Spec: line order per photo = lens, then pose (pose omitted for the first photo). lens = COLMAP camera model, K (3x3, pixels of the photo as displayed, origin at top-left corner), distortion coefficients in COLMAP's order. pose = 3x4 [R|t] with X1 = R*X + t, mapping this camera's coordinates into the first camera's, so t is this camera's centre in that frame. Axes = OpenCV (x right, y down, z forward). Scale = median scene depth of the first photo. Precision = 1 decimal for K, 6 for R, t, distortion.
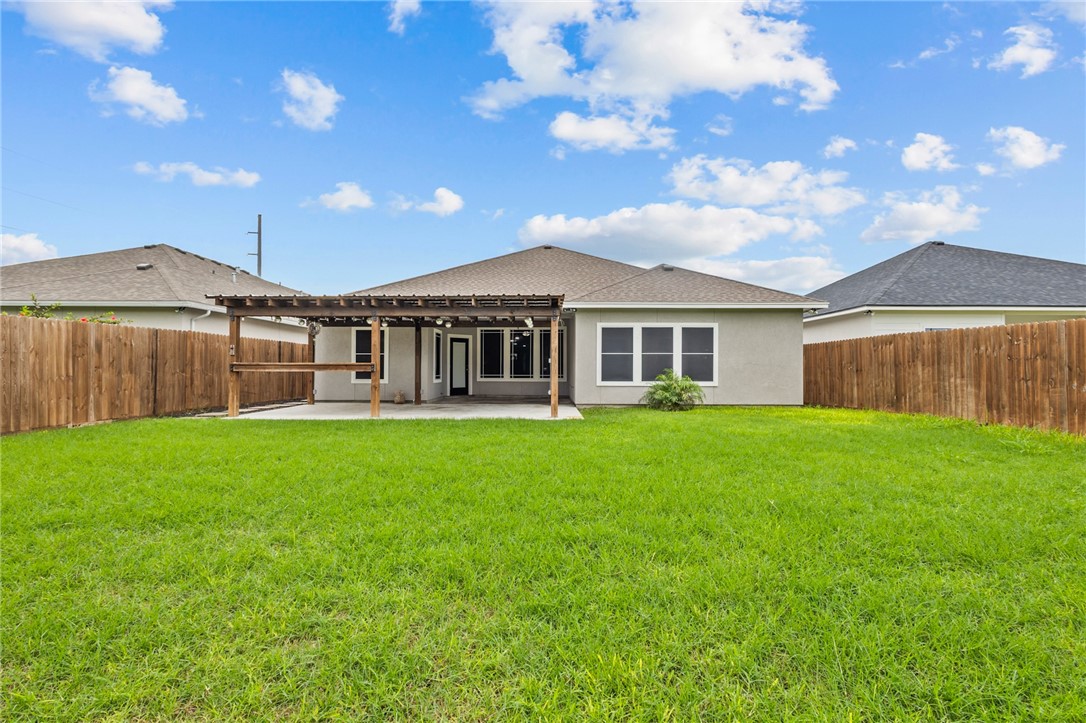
lens RADIAL K [[505.1, 0, 543.5], [0, 505.1, 364.5], [0, 0, 1]] dist [0.001024, -0.000512]
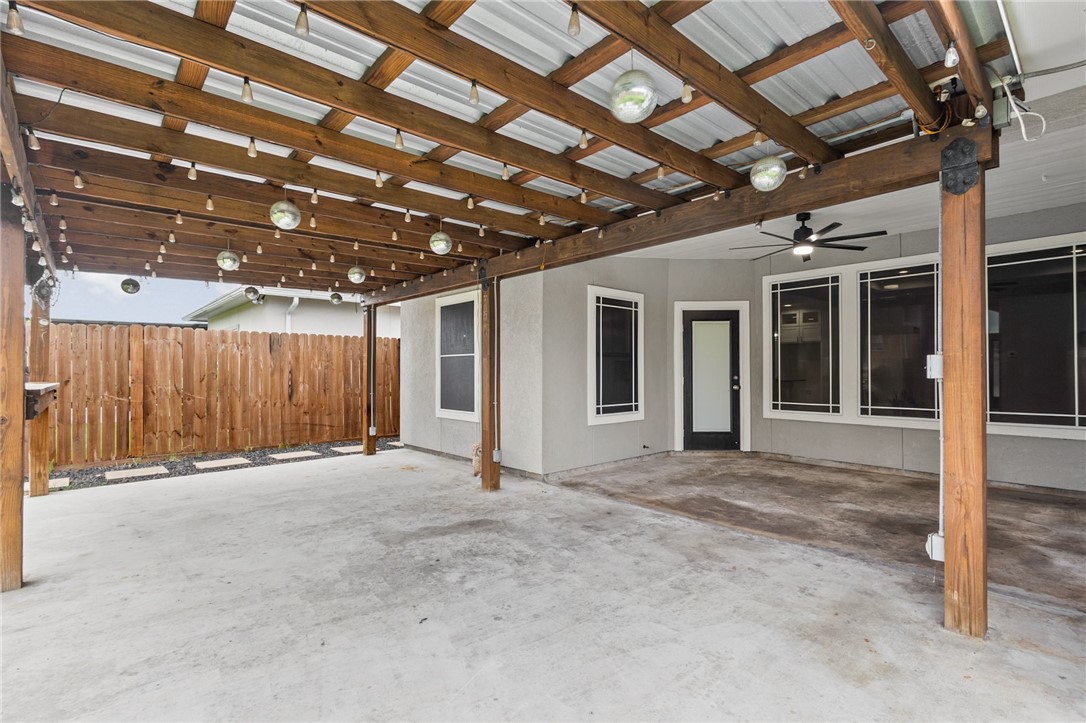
lens RADIAL K [[505.1, 0, 538.4], [0, 505.1, 364.3], [0, 0, 1]] dist [0.001024, -0.000512]
pose [[0.673371, -0.013177, -0.739187, 0.041986], [0.011311, 0.999908, -0.007521, -0.007434], [0.739218, -0.003296, 0.673458, 0.635501]]
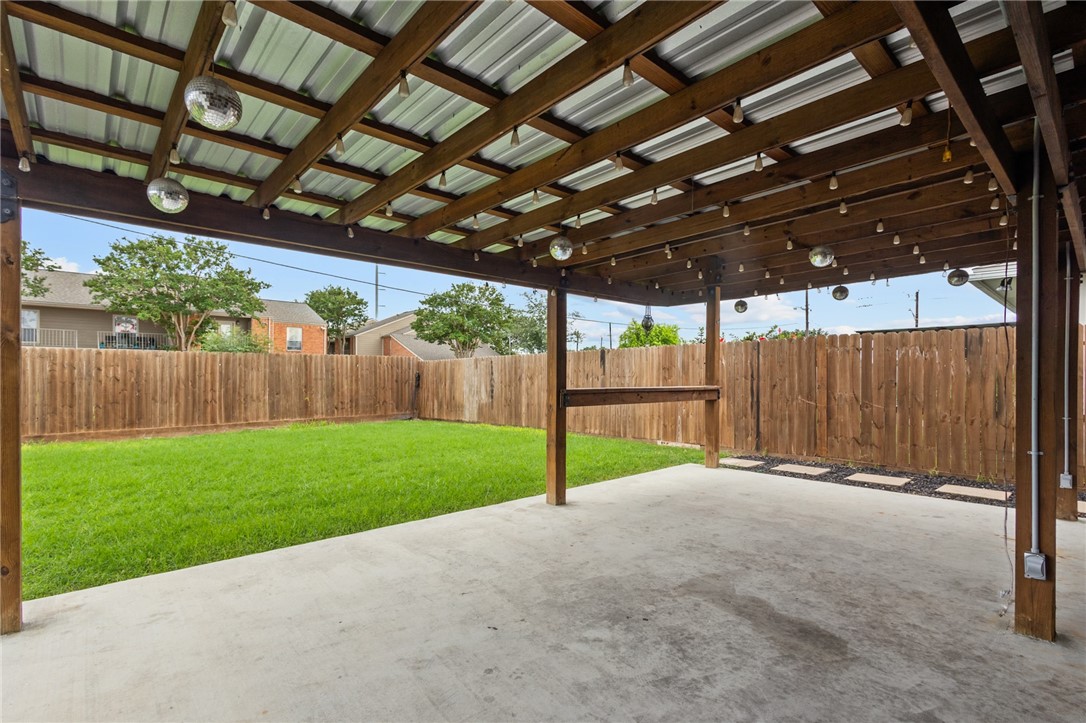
lens RADIAL K [[505.1, 0, 543.7], [0, 505.1, 367.8], [0, 0, 1]] dist [0.001024, -0.000512]
pose [[-0.734192, -0.013735, -0.678803, -0.004615], [0.001757, 0.999754, -0.022130, -0.008117], [0.678940, -0.017440, -0.733987, 0.858620]]
